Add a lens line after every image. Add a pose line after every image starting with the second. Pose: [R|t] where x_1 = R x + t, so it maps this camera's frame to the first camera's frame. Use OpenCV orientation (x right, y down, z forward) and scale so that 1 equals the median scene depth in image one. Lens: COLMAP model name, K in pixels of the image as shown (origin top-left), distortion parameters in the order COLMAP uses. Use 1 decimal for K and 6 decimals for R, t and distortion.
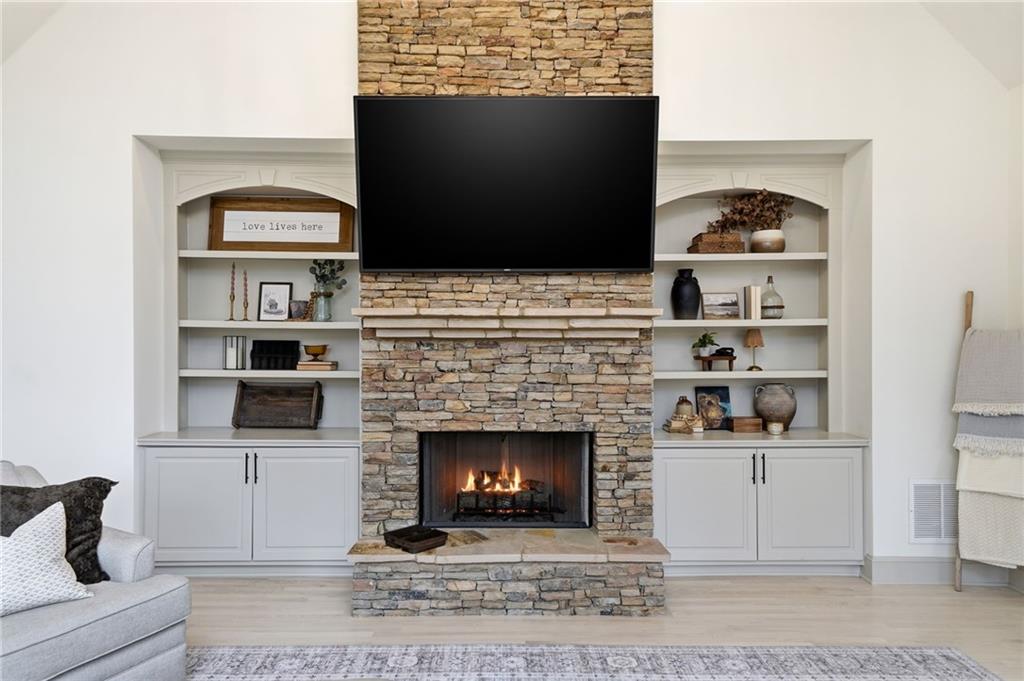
lens RADIAL K [[664.2, 0, 512.0], [0, 664.2, 357.0], [0, 0, 1]] dist [0.017568, 0.000321]
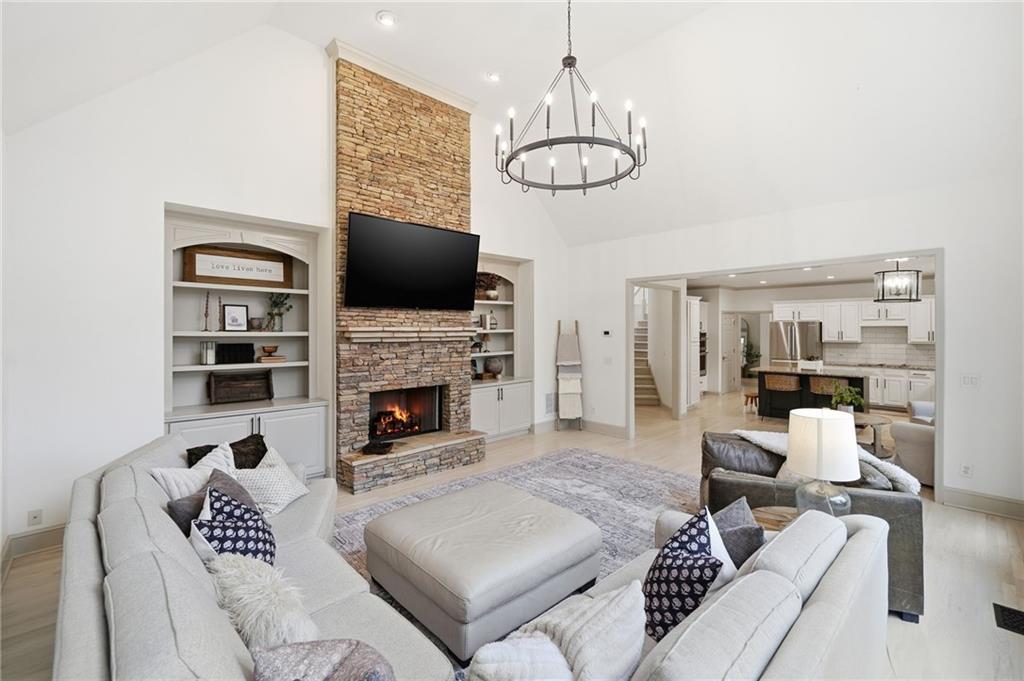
lens RADIAL K [[428.3, 0, 512.0], [0, 428.3, 340.5], [0, 0, 1]] dist [-0.025166, 0.000096]
pose [[0.735966, -0.018996, 0.676752, -0.654075], [0.014753, 0.999819, 0.012021, -0.041468], [-0.676858, 0.001137, 0.736113, -0.146925]]
